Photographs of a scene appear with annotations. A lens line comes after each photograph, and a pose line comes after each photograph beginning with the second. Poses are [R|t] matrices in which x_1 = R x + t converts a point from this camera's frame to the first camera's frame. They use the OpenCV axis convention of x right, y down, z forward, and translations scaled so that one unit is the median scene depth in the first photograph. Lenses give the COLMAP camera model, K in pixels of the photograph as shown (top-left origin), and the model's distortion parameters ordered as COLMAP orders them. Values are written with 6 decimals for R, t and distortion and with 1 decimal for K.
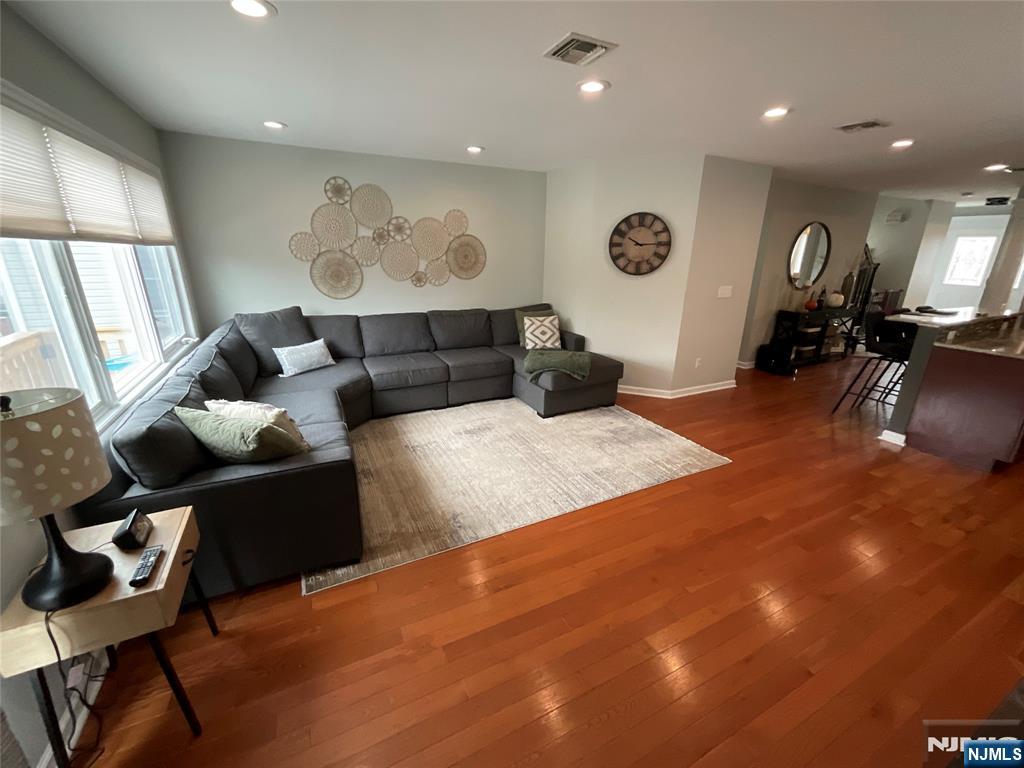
lens RADIAL K [[414.1, 0, 518.3], [0, 414.1, 384.3], [0, 0, 1]] dist [-0.001044, -0.000221]
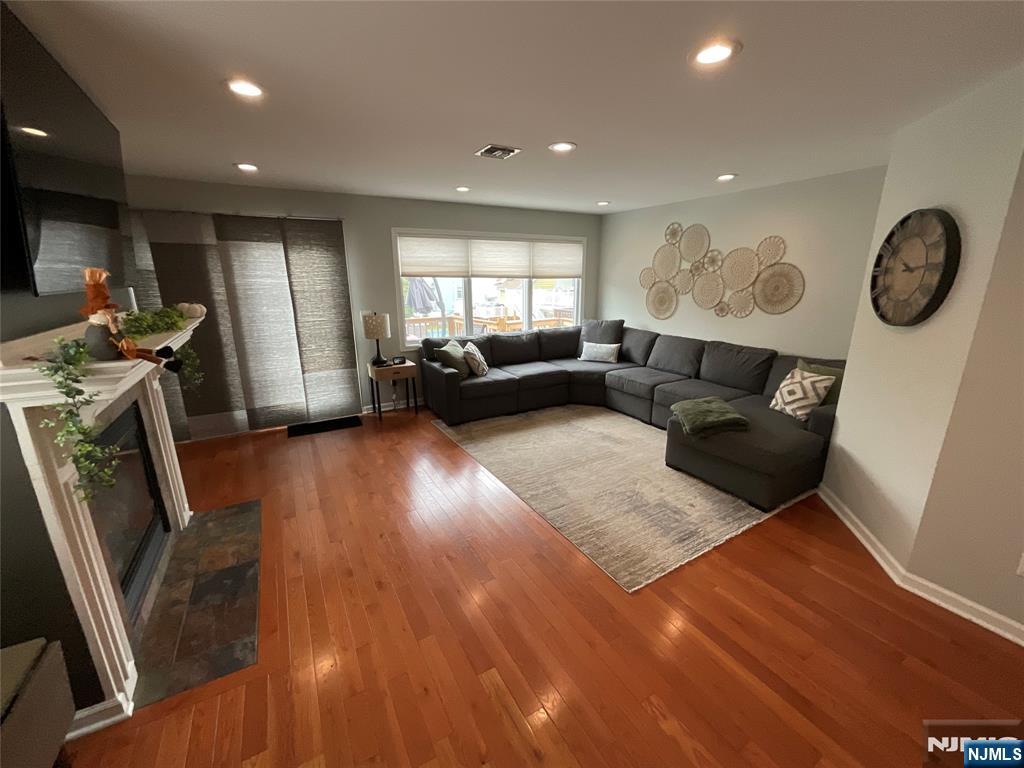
lens RADIAL K [[414.1, 0, 513.3], [0, 414.1, 386.0], [0, 0, 1]] dist [-0.001044, -0.000221]
pose [[0.060300, 0.244230, -0.967841, 0.801060], [-0.307146, 0.927101, 0.214813, -0.154657], [0.949750, 0.284315, 0.130919, 0.482997]]
